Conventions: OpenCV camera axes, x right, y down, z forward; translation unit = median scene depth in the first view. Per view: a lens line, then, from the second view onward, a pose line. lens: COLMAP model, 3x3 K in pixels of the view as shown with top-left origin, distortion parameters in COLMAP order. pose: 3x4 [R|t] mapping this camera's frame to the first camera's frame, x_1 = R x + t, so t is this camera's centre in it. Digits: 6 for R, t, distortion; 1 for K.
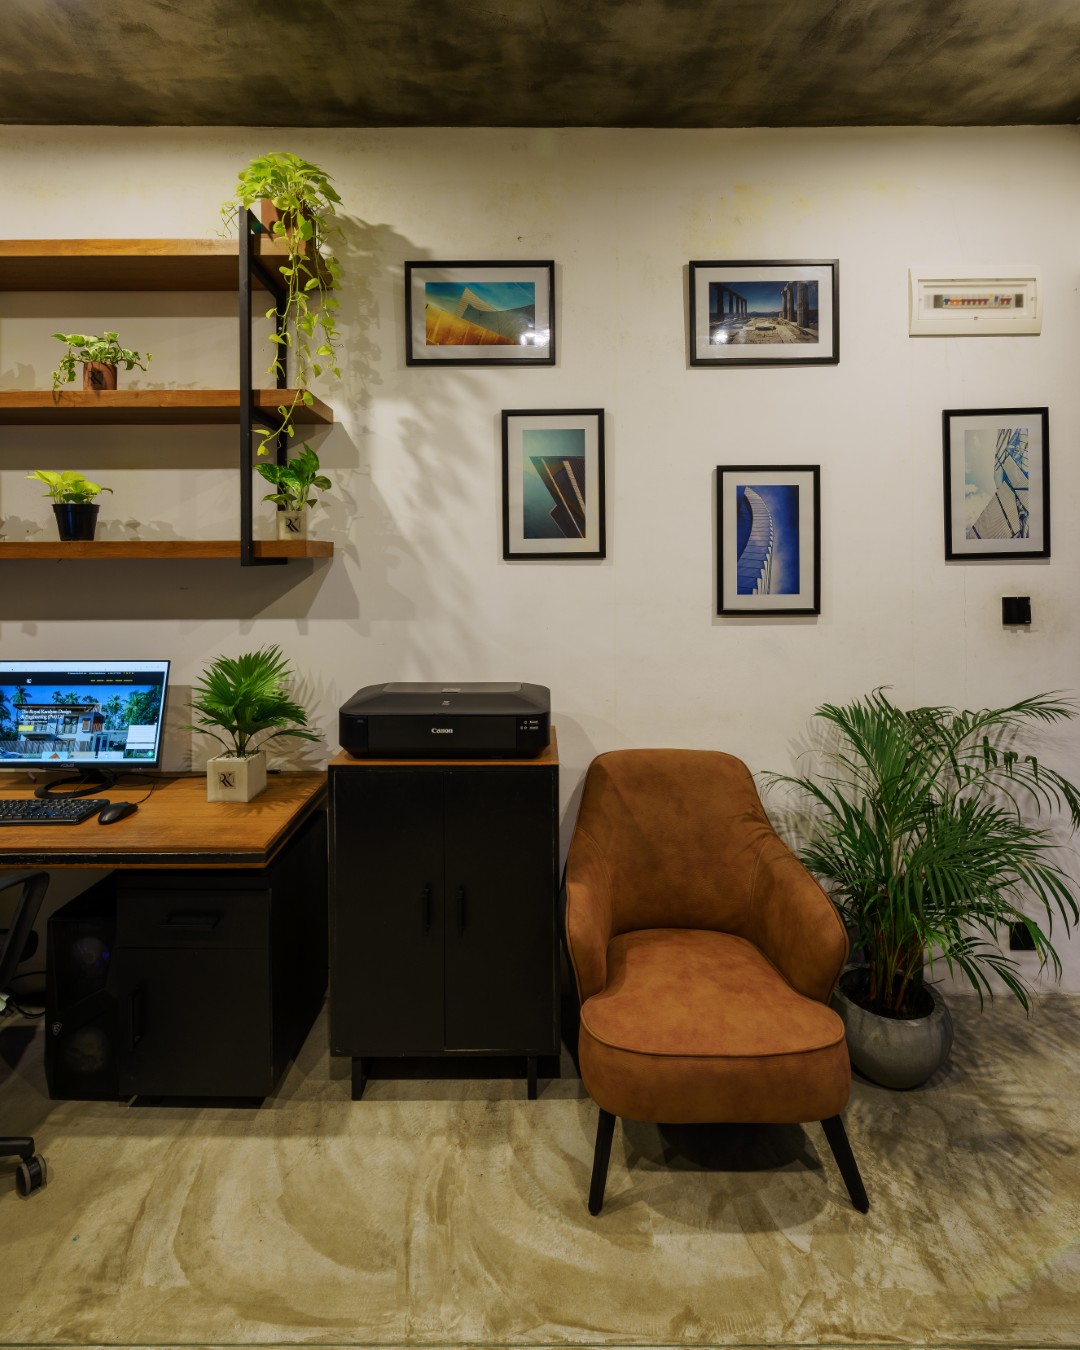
lens RADIAL K [[698.9, 0, 530.7], [0, 698.9, 558.9], [0, 0, 1]] dist [-0.000787, 0.001132]
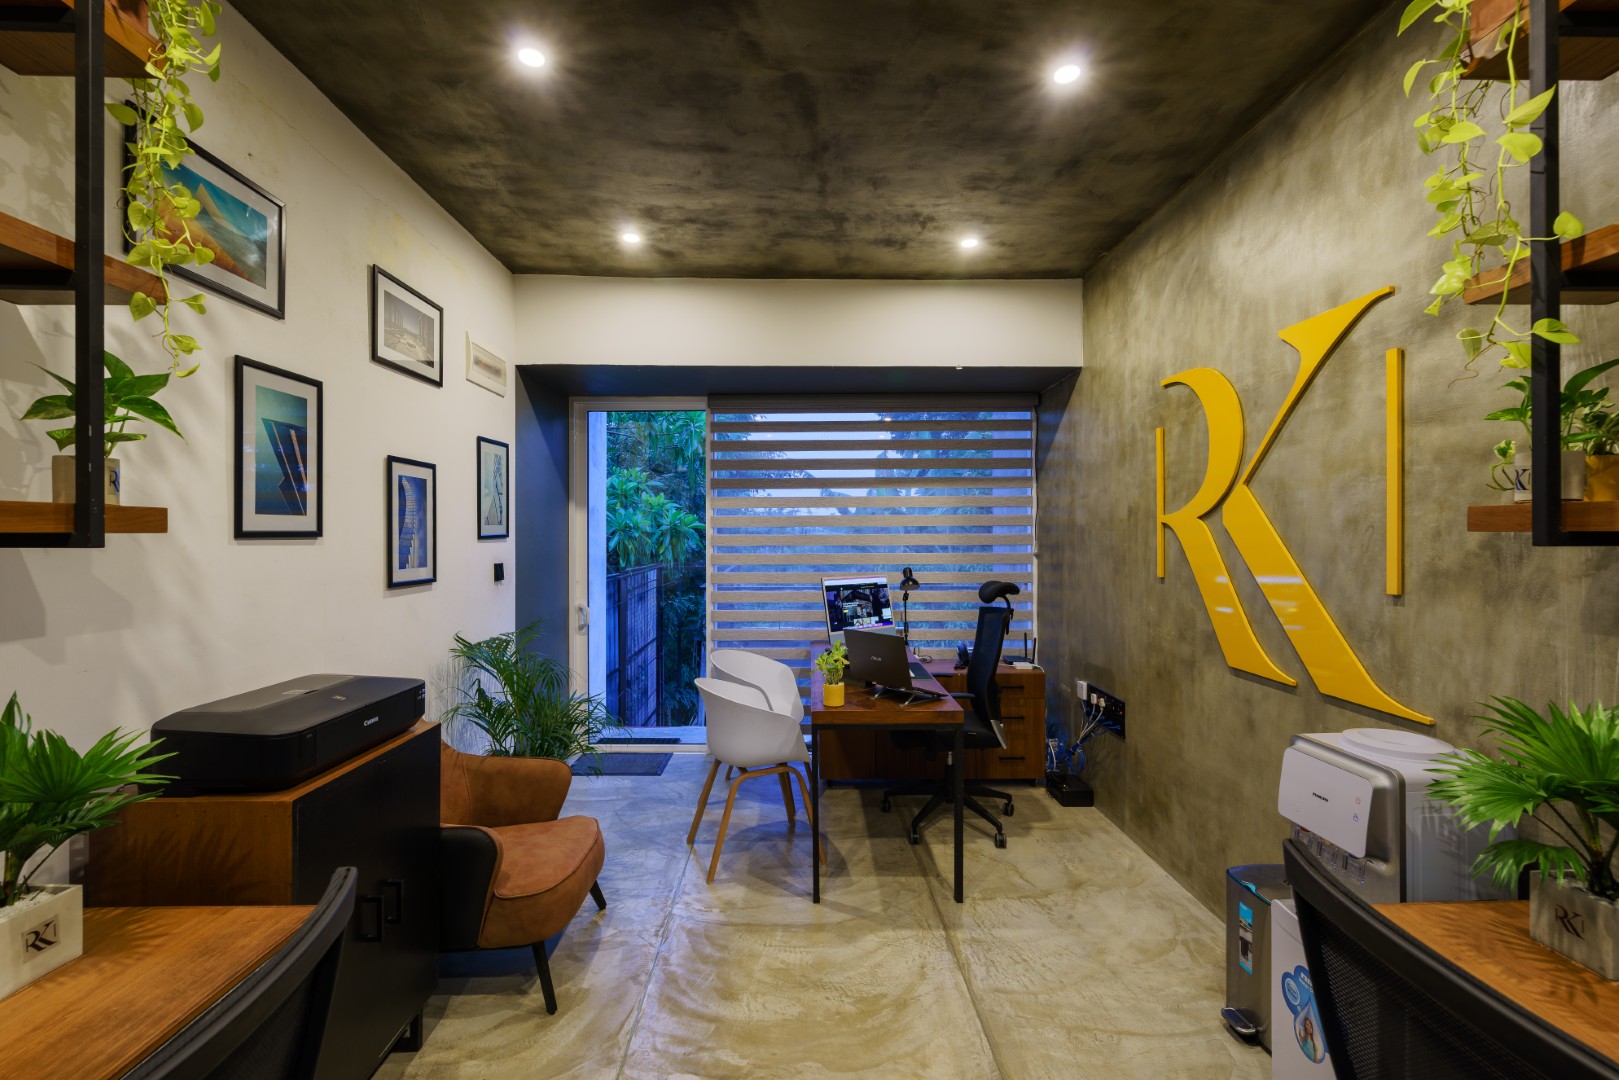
lens RADIAL K [[695.8, 0, 809.5], [0, 695.8, 540.0], [0, 0, 1]] dist [0.002086, -0.000846]
pose [[-0.029051, -0.000458, 0.999578, -0.871023], [0.004705, 0.999989, 0.000595, 0.004997], [-0.999567, 0.004720, -0.029049, 0.357283]]
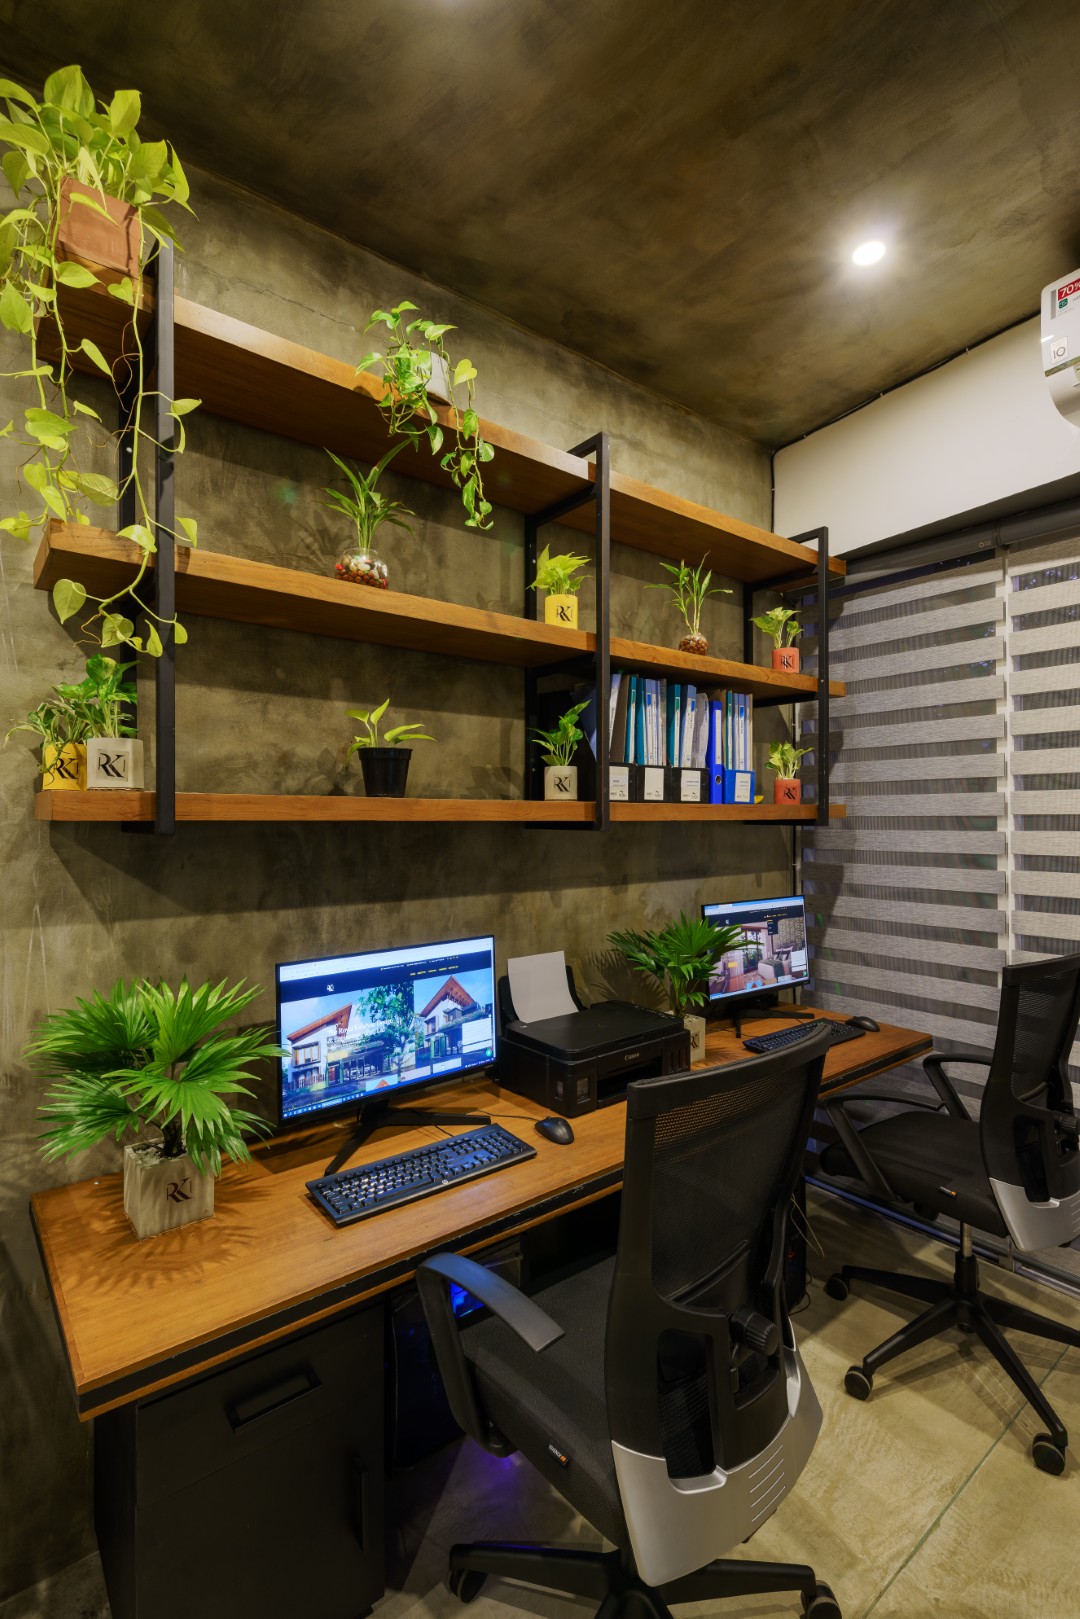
lens RADIAL K [[754.0, 0, 537.5], [0, 754.0, 813.1], [0, 0, 1]] dist [-0.000260, -0.000725]
pose [[-0.770987, 0.003935, -0.636838, -0.235853], [0.004587, 0.999989, 0.000625, -0.002944], [0.636834, -0.002439, -0.770997, 0.410168]]
